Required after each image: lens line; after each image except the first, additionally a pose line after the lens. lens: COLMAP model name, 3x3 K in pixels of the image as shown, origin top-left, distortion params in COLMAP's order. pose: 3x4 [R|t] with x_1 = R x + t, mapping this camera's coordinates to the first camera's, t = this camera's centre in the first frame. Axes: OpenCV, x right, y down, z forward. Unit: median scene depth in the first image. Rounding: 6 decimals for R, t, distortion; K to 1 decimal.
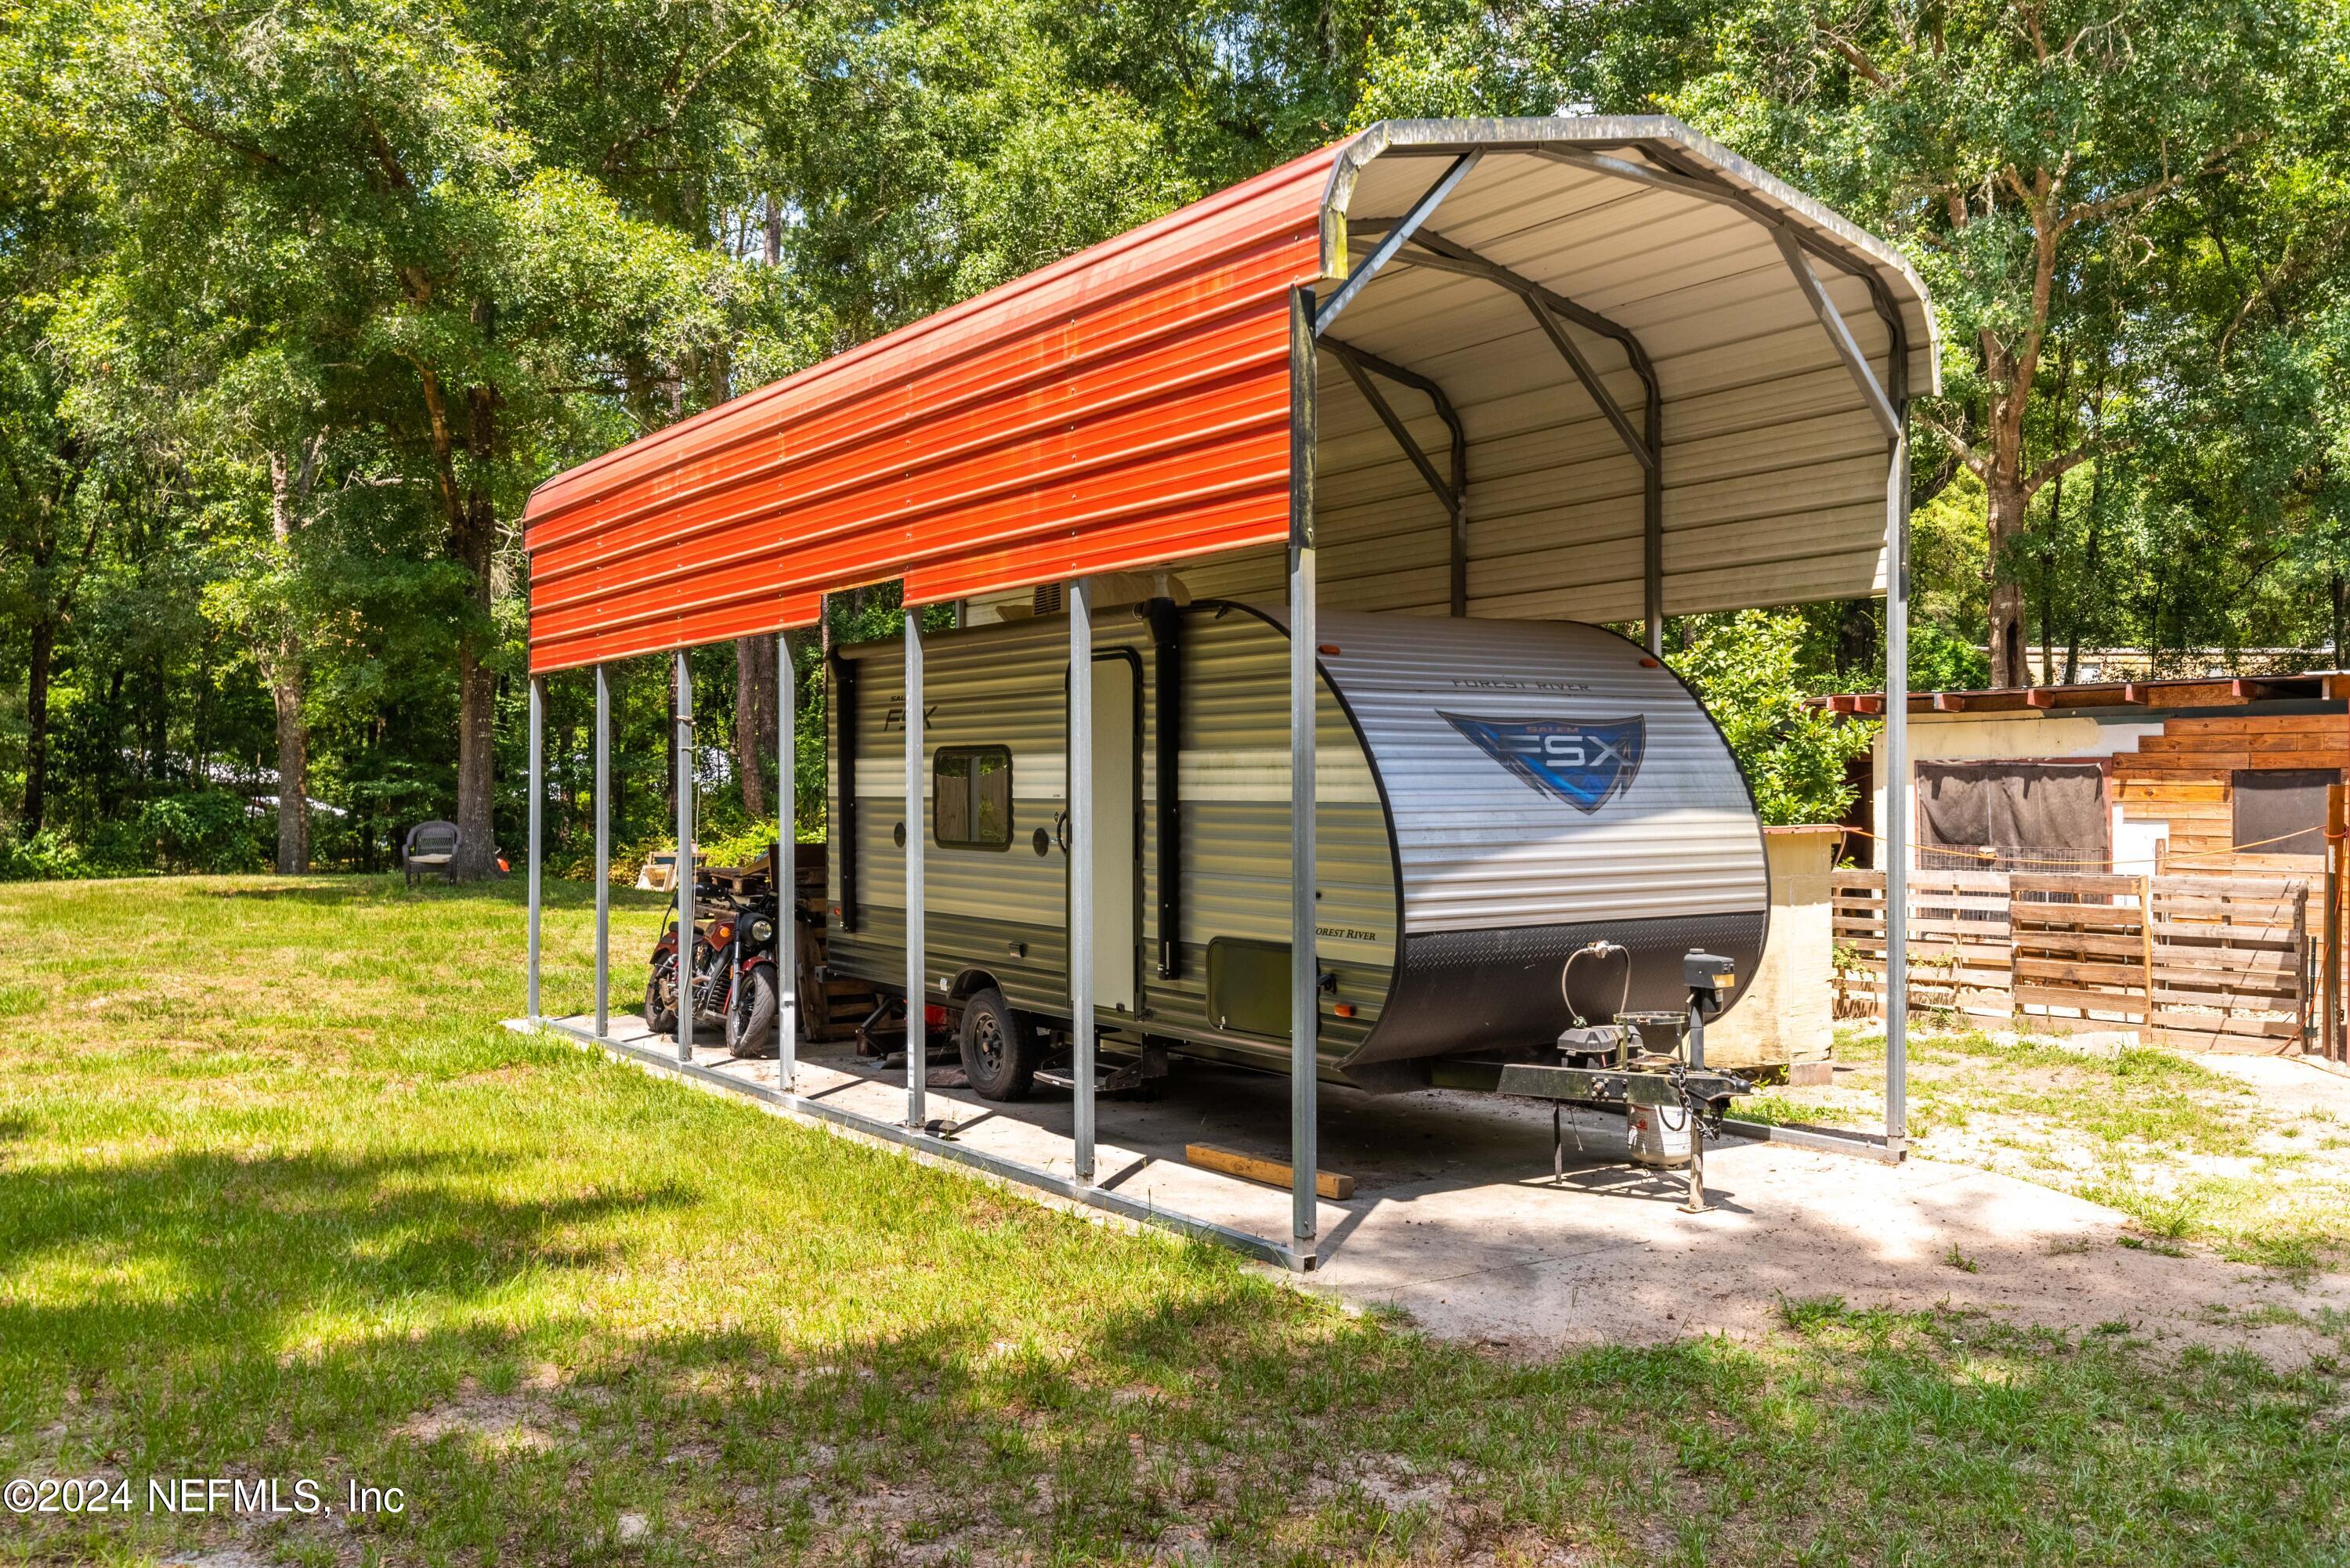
lens RADIAL K [[1966.5, 0, 1178.2], [0, 1966.5, 797.9], [0, 0, 1]] dist [-0.011573, 0.017052]
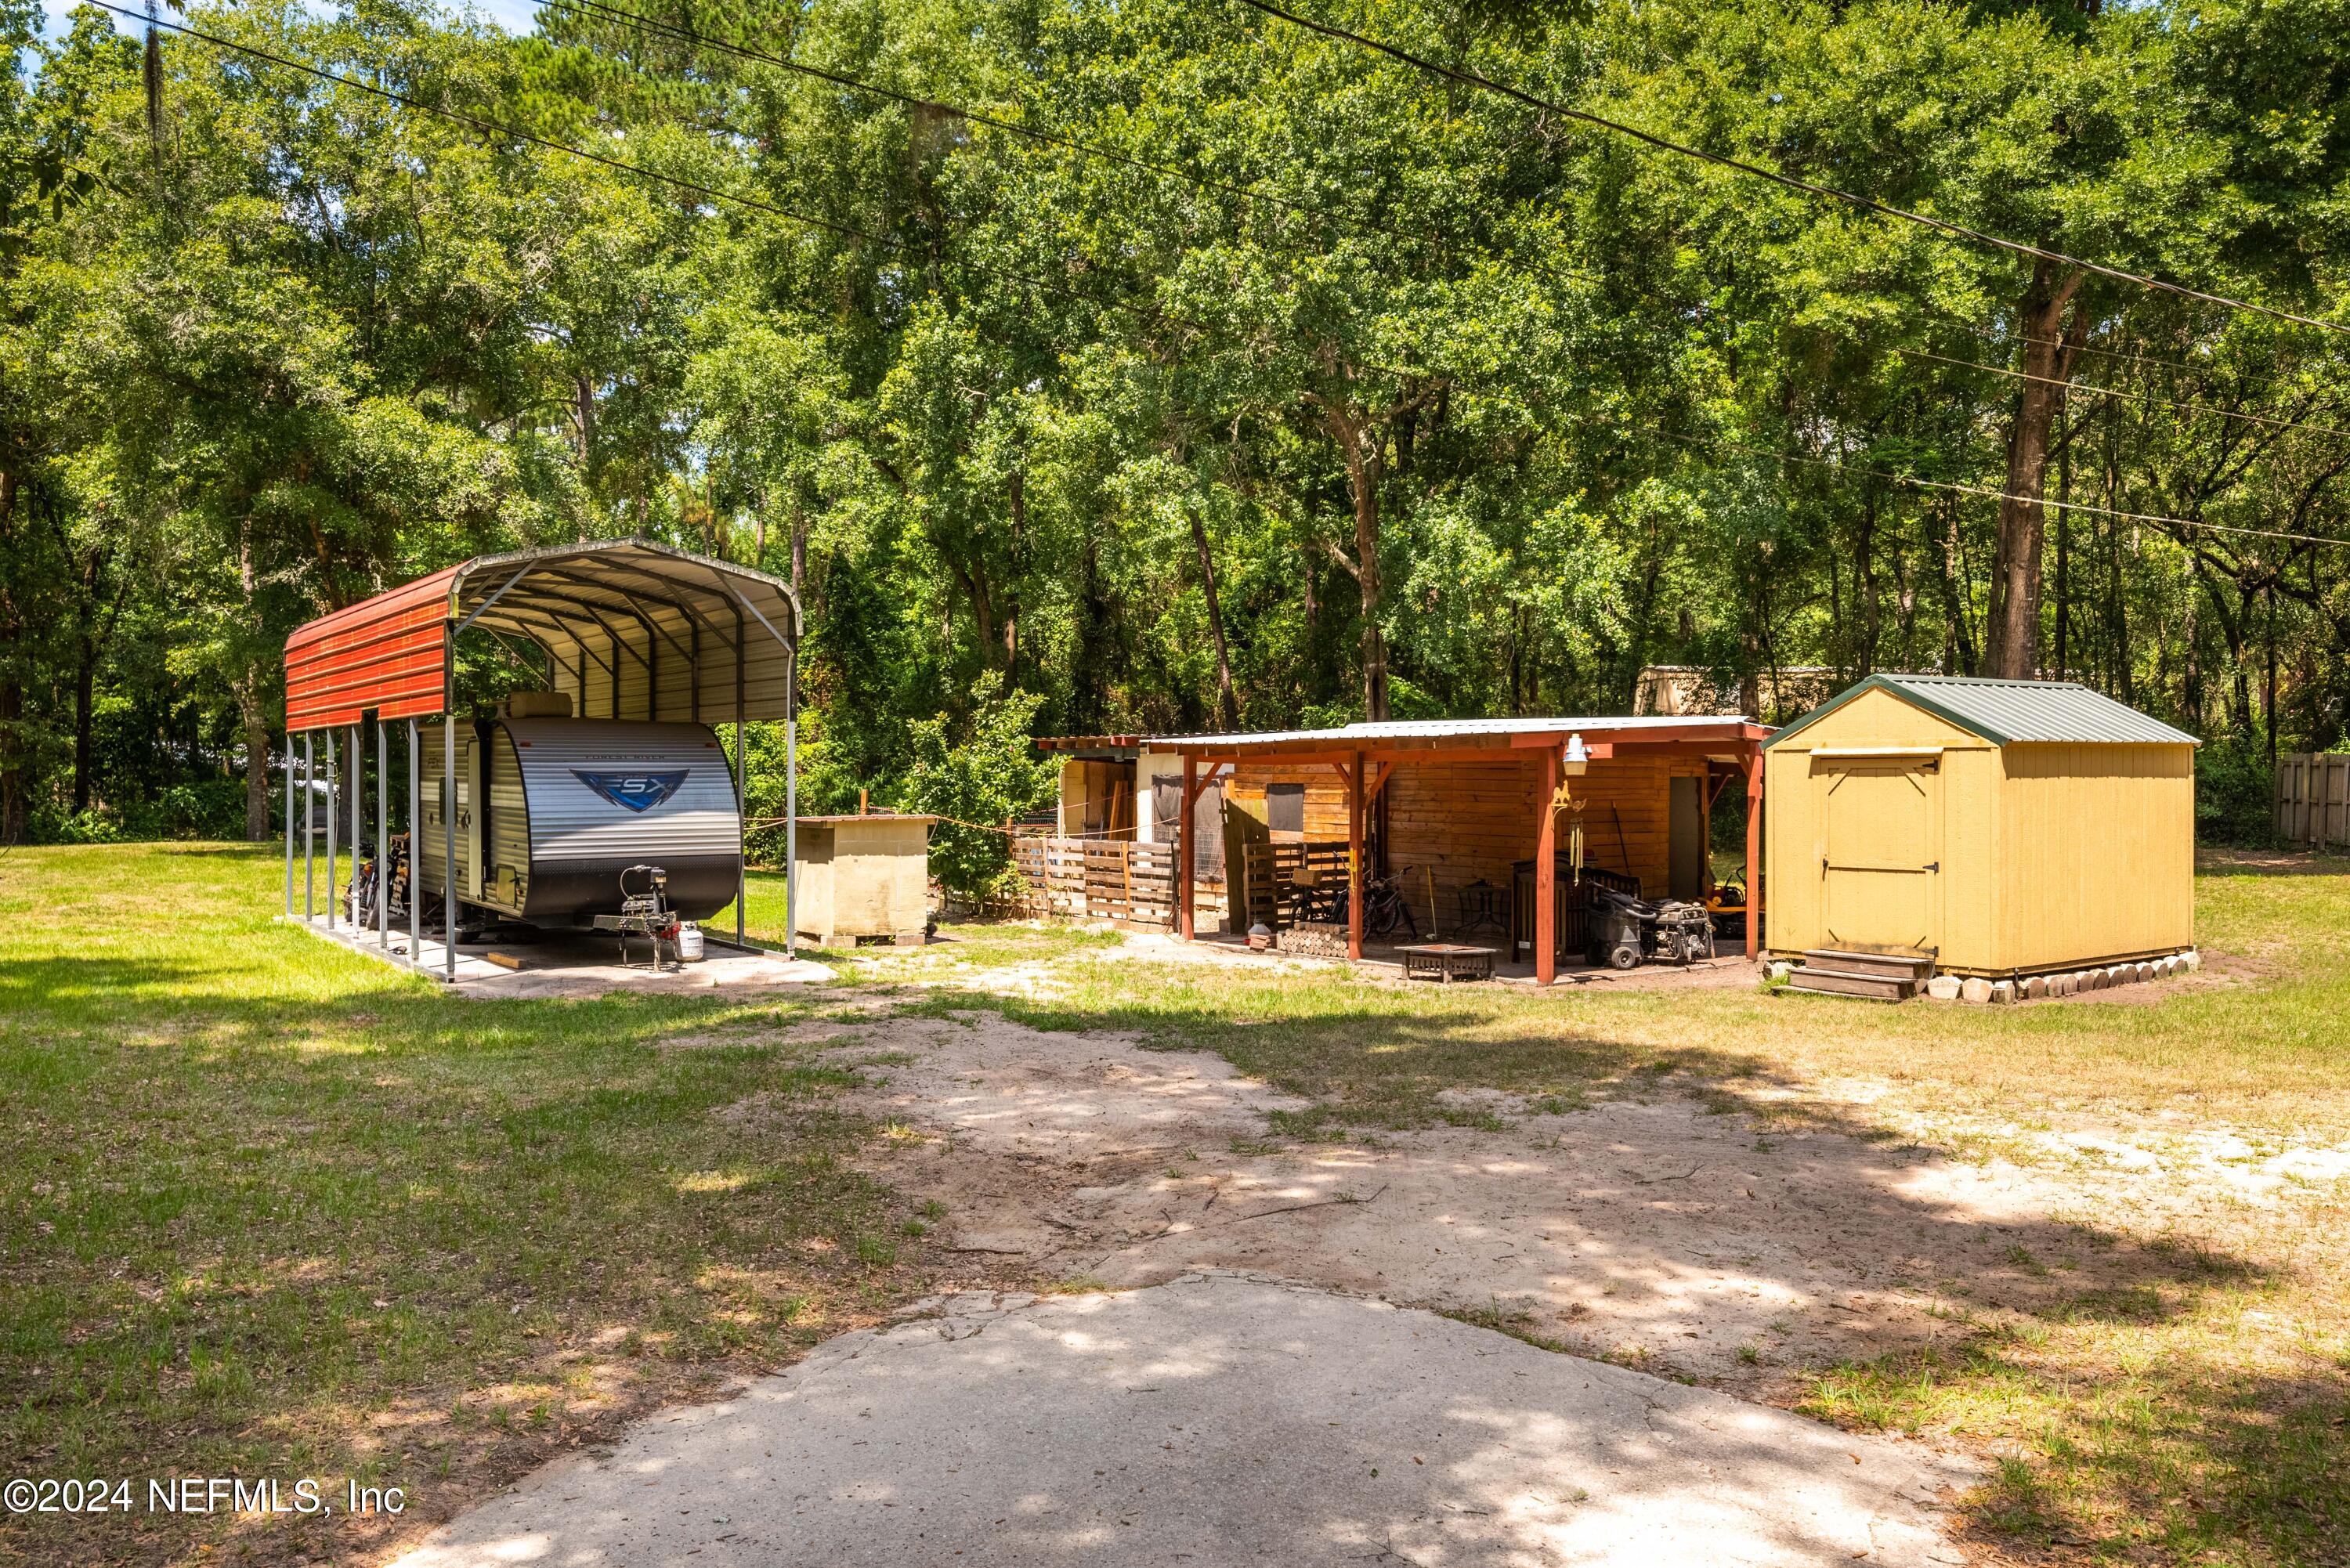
lens RADIAL K [[1756.8, 0, 1165.6], [0, 1756.8, 786.2], [0, 0, 1]] dist [-0.004513, 0.001952]
pose [[0.999965, 0.003024, 0.007798, 0.413990], [-0.003059, 0.999985, 0.004496, -0.017794], [-0.007784, -0.004520, 0.999959, -0.568169]]
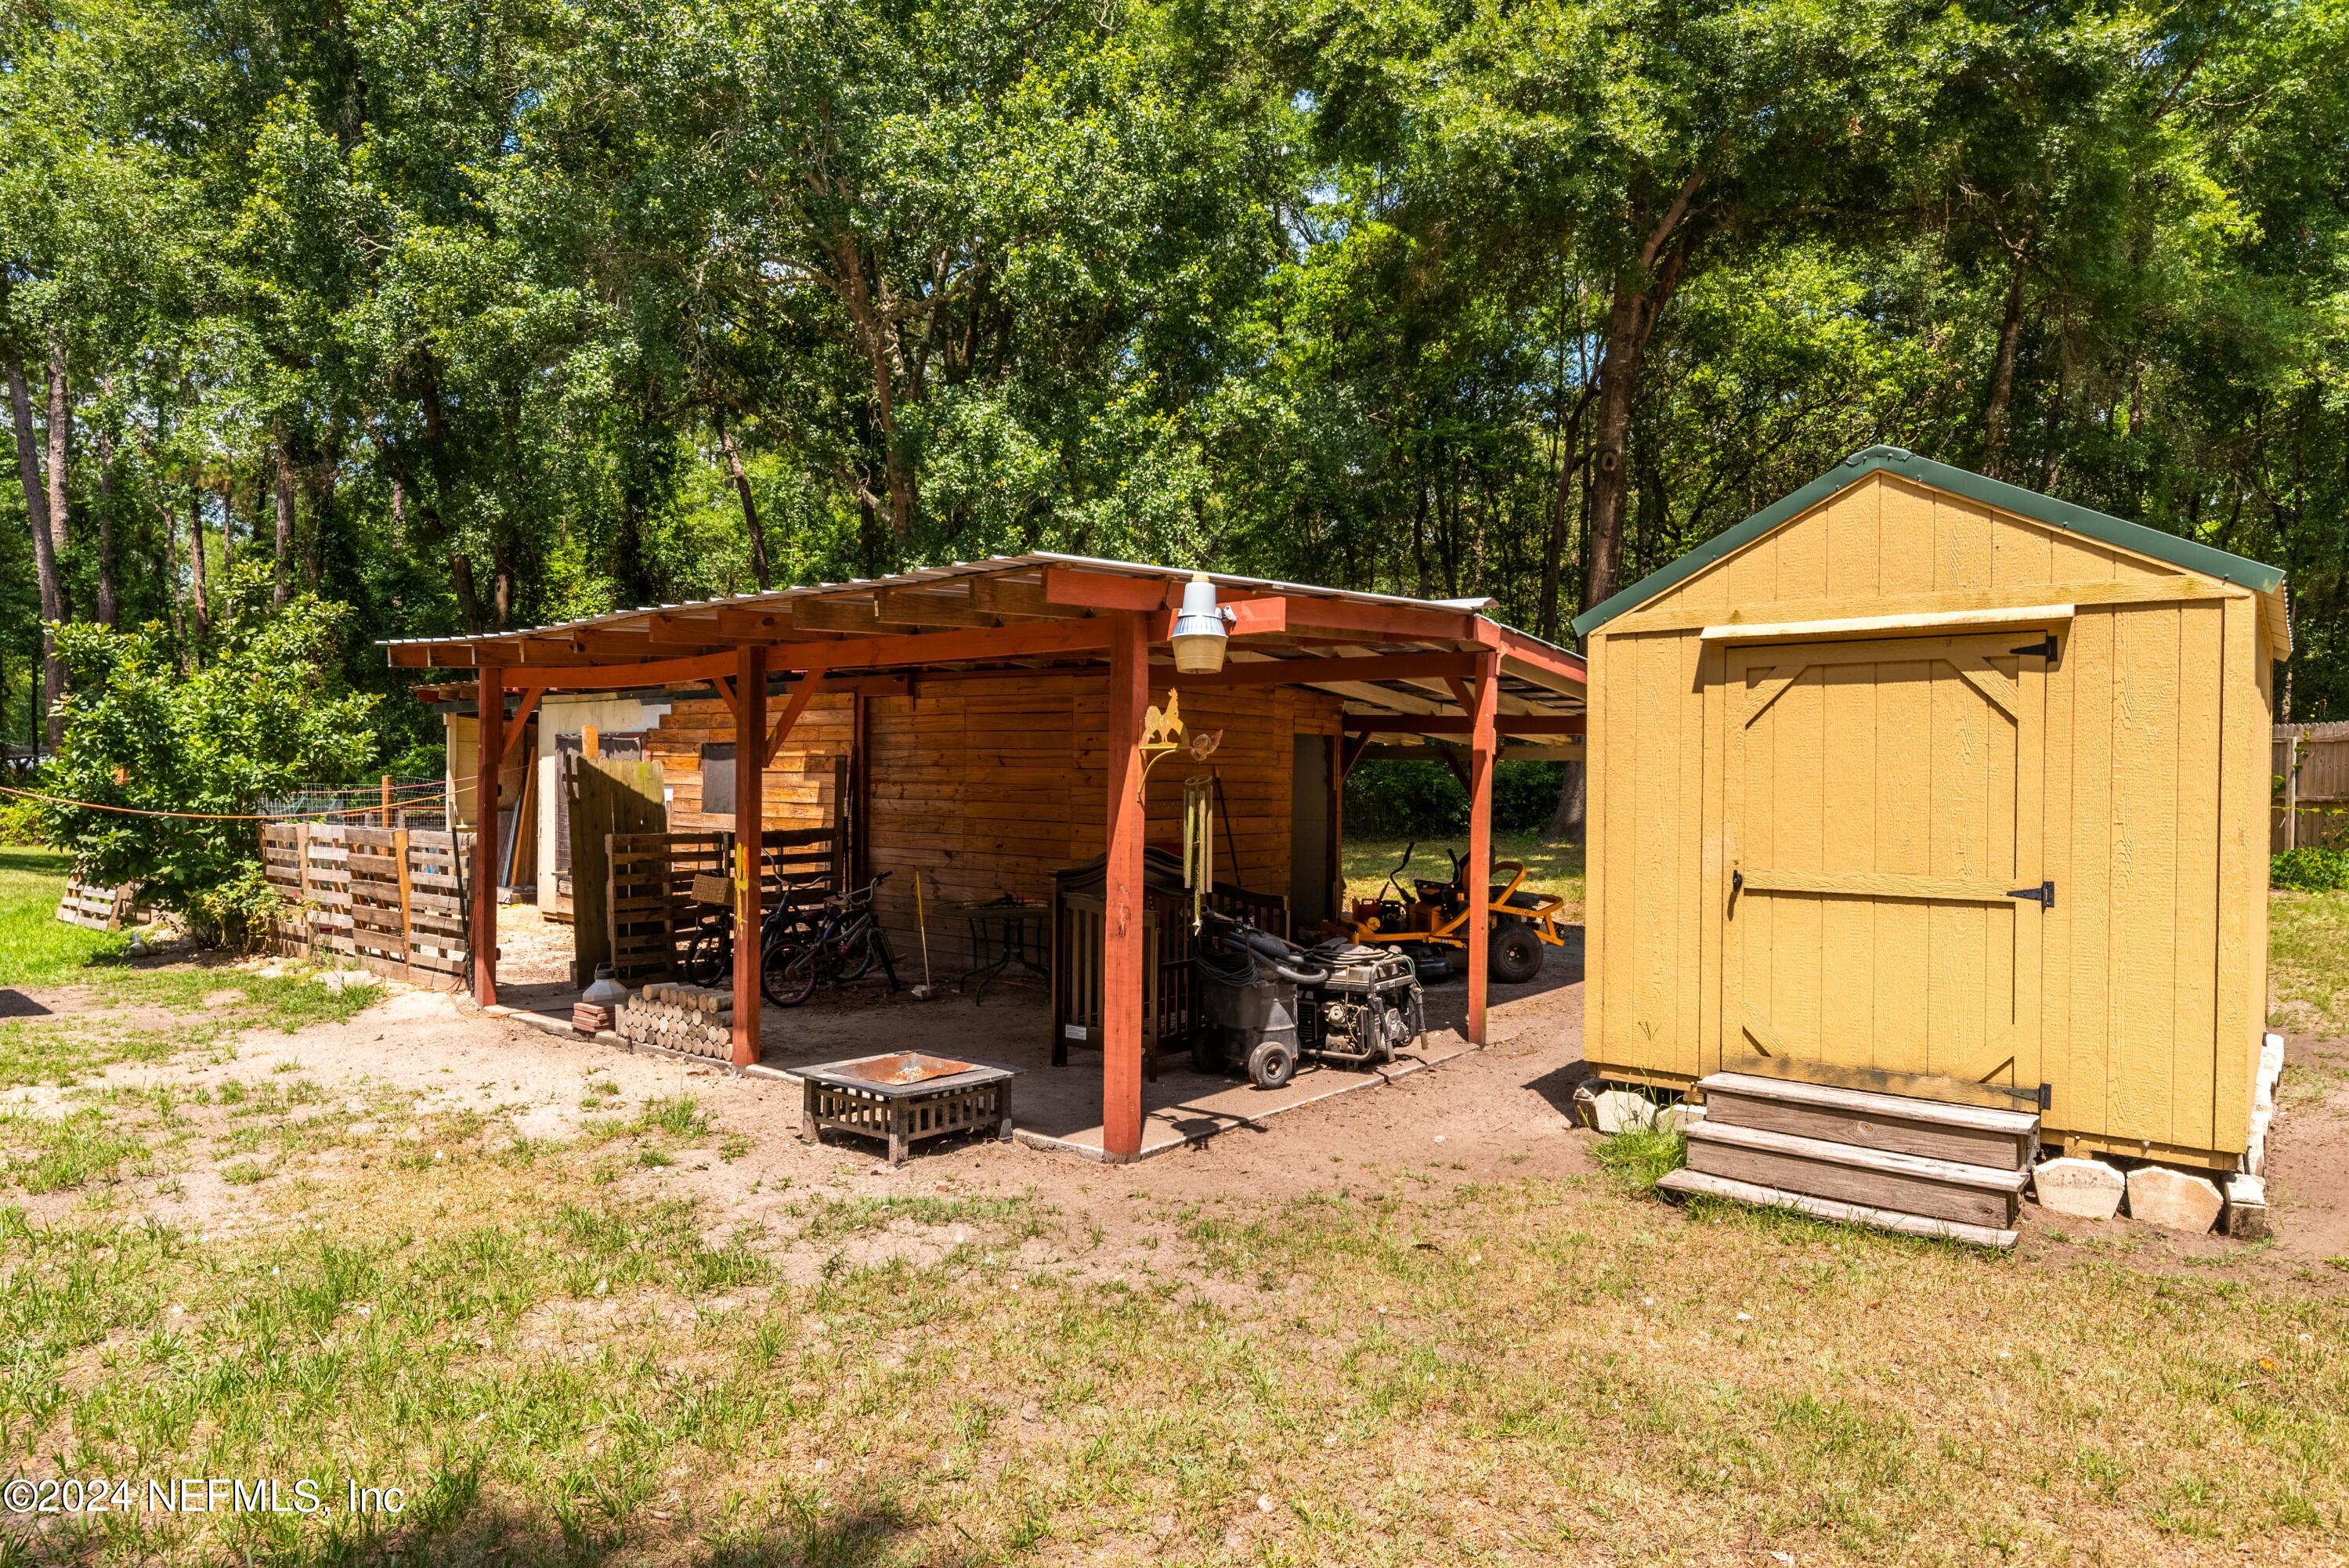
lens RADIAL K [[1379.9, 0, 1169.3], [0, 1379.9, 797.3], [0, 0, 1]] dist [-0.002959, 0.000623]
pose [[0.961701, 0.010172, 0.273912, 0.556115], [-0.013645, 0.999849, 0.010778, 0.005603], [-0.273761, -0.014102, 0.961694, 0.104000]]
